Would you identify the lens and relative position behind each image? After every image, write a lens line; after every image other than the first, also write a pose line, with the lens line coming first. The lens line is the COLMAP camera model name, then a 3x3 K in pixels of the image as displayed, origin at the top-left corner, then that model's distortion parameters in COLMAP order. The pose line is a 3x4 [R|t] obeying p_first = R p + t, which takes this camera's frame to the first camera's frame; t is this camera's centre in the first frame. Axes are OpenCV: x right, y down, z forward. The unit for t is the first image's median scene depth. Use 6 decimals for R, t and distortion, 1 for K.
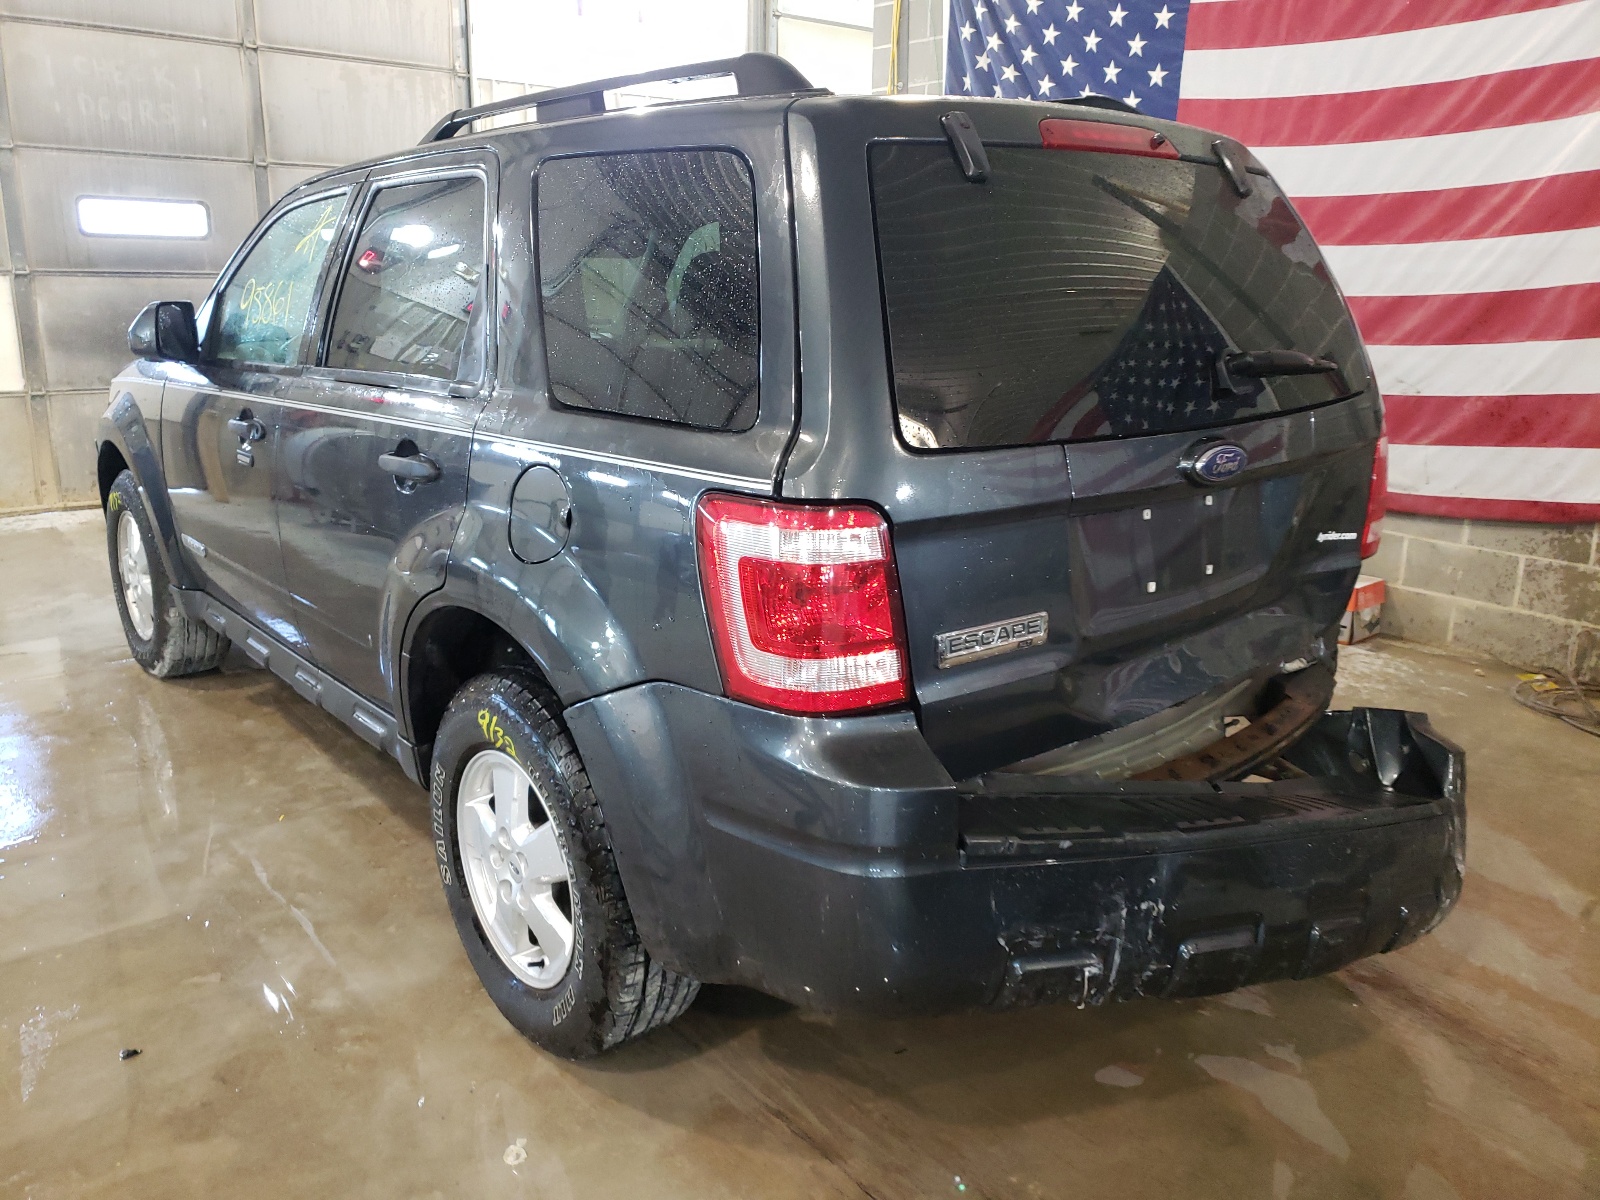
lens RADIAL K [[1312.0, 0, 800.0], [0, 1312.0, 600.0], [0, 0, 1]] dist [-0.008087, -0.005462]
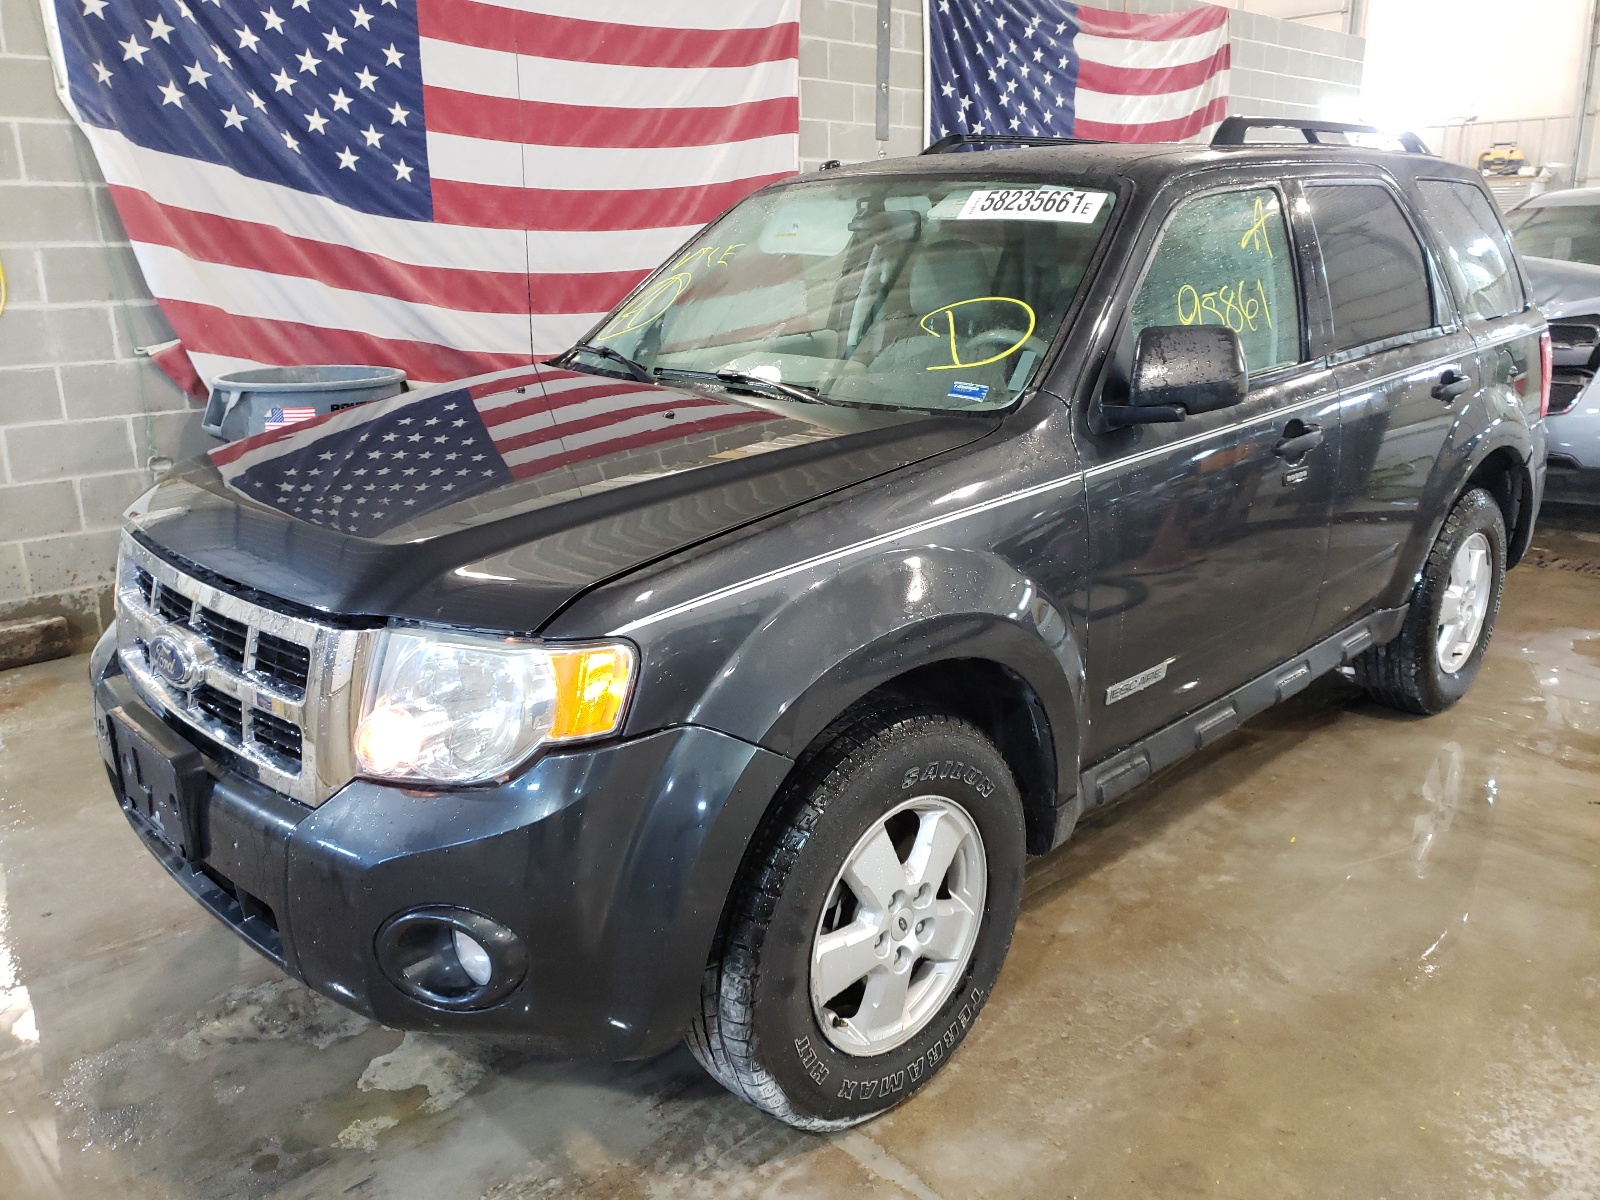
lens RADIAL K [[1312.0, 0, 800.0], [0, 1312.0, 600.0], [0, 0, 1]] dist [-0.008087, -0.005462]
pose [[-0.121448, -0.272602, 0.954431, -0.953735], [0.258285, 0.919746, 0.295561, -0.288553], [-0.958404, 0.282411, -0.041292, 1.043711]]
